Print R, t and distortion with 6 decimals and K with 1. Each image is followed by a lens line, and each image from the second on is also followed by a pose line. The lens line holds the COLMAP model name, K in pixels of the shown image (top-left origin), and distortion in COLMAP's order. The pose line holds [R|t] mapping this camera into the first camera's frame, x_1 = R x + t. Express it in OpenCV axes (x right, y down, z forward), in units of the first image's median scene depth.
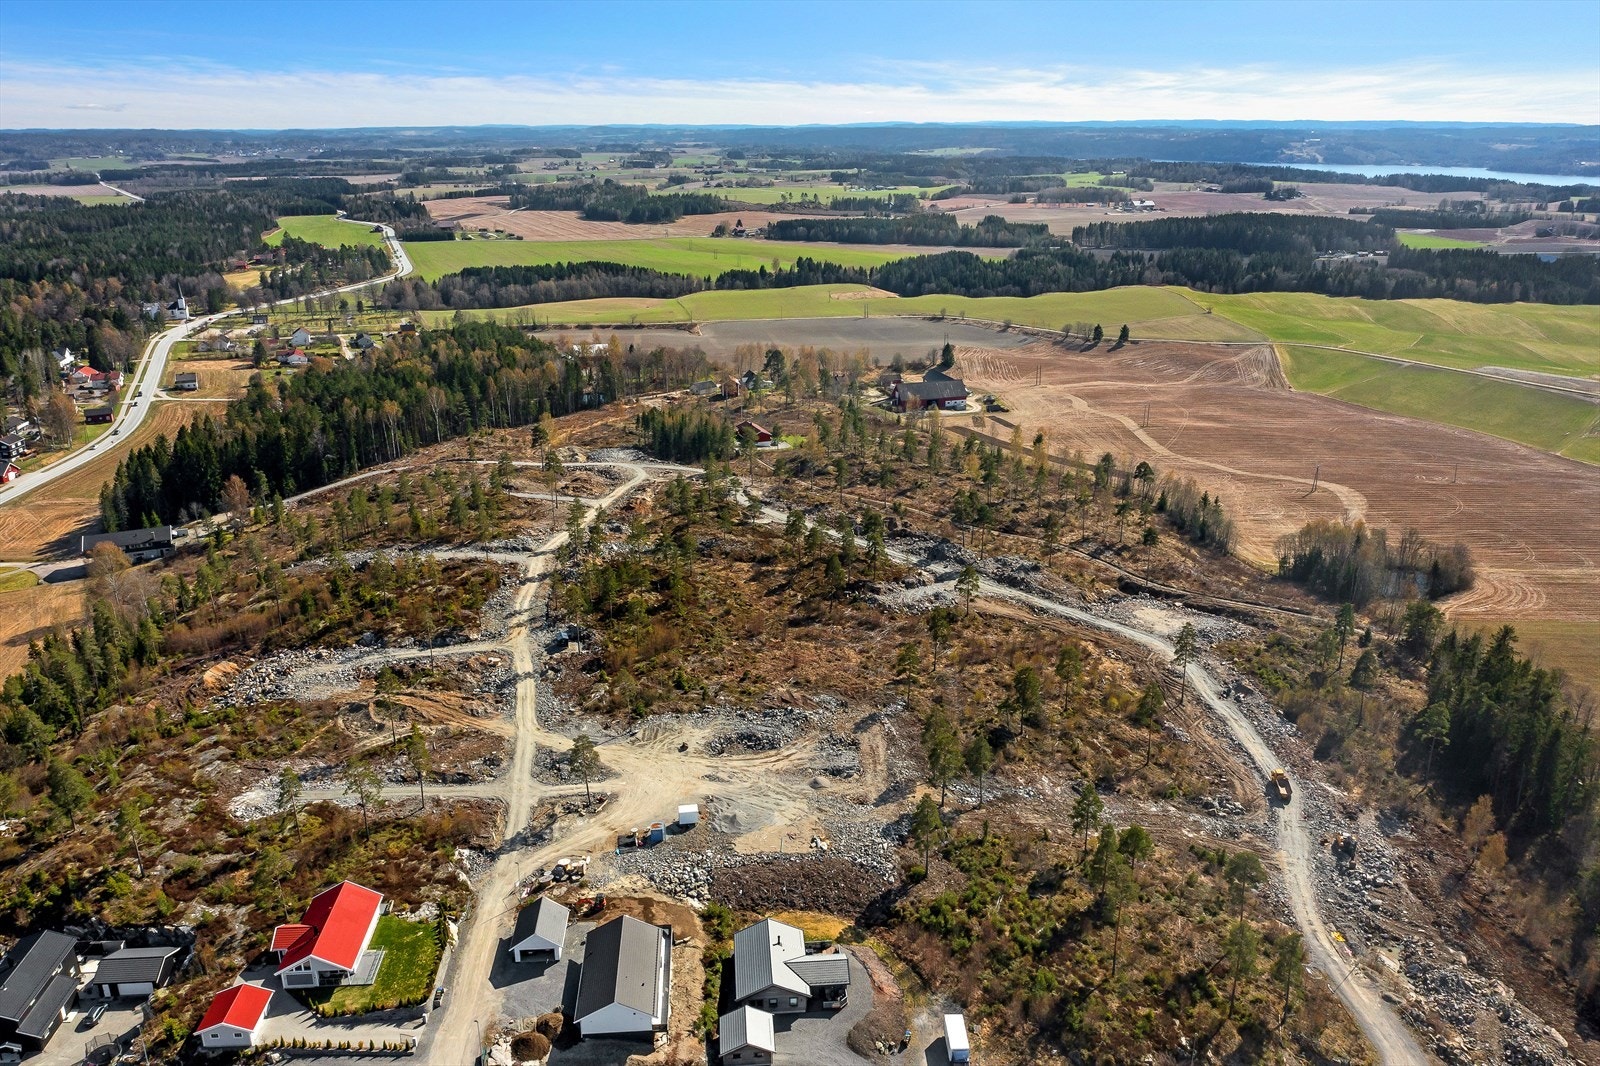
lens RADIAL K [[1269.3, 0, 833.4], [0, 1269.3, 558.8], [0, 0, 1]] dist [-0.028730, -0.000193]
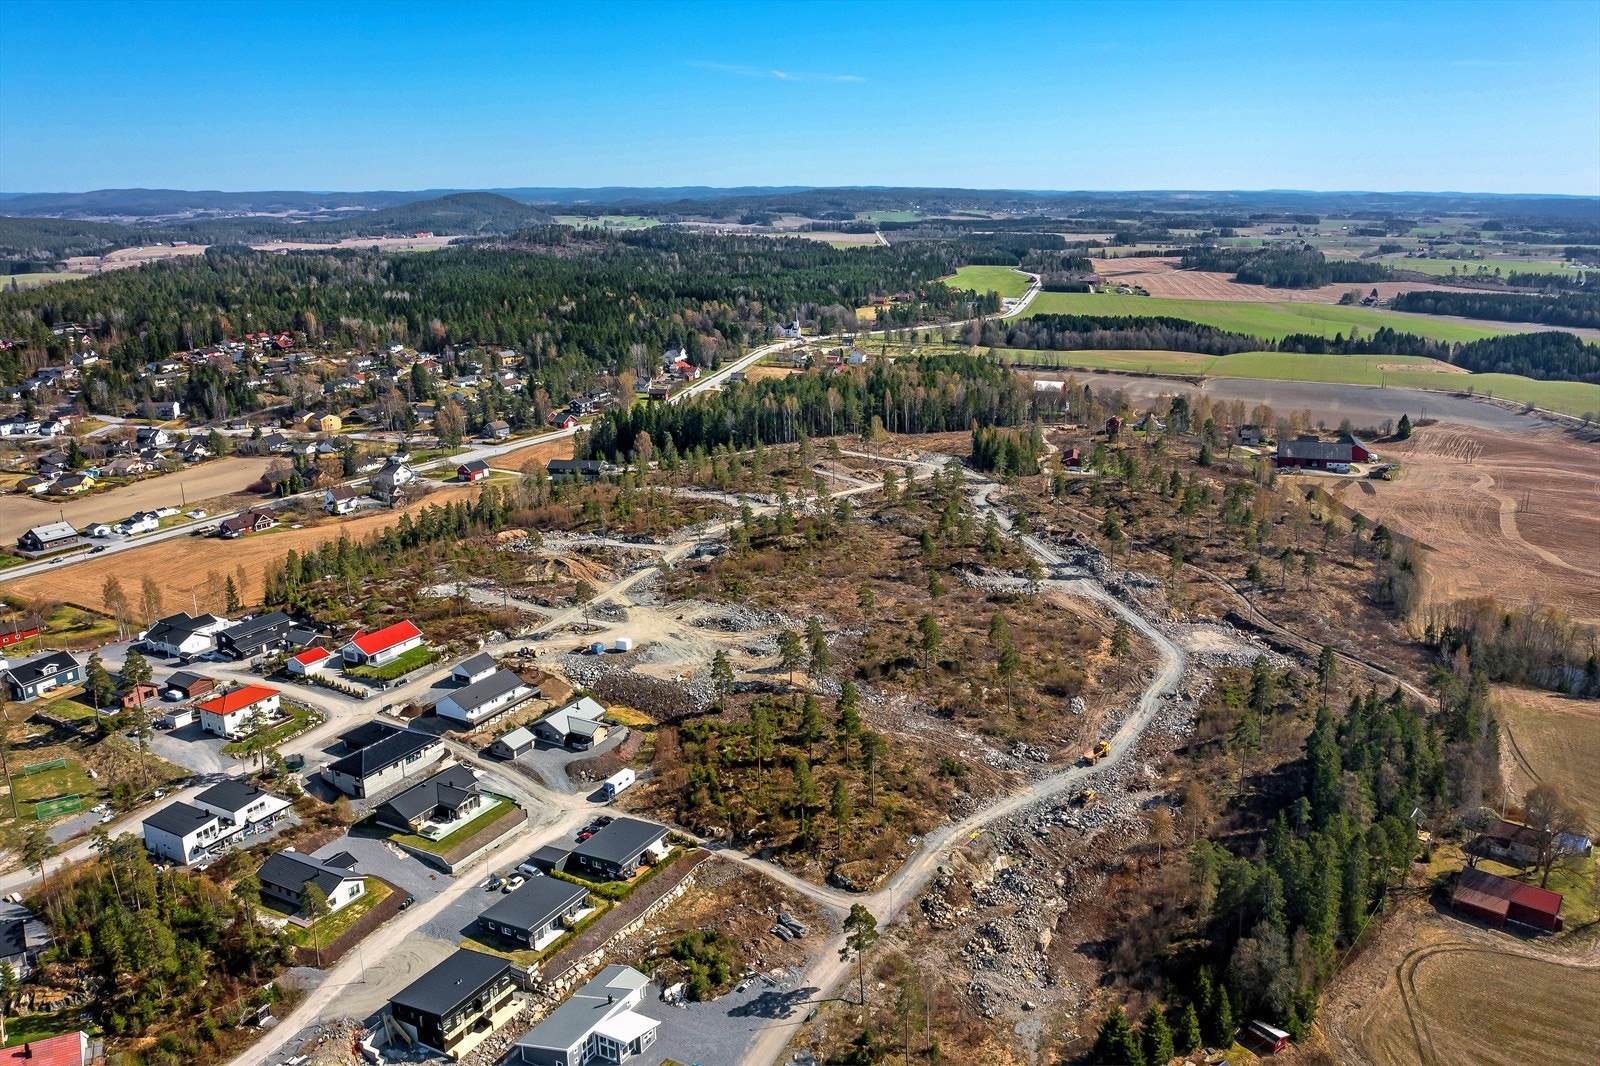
lens RADIAL K [[1269.3, 0, 833.4], [0, 1269.3, 558.8], [0, 0, 1]] dist [-0.028730, -0.000193]
pose [[0.836010, 0.159179, -0.525119, 0.253108], [-0.183452, 0.983011, 0.005917, 0.014452], [0.517139, 0.091388, 0.851008, -0.044496]]
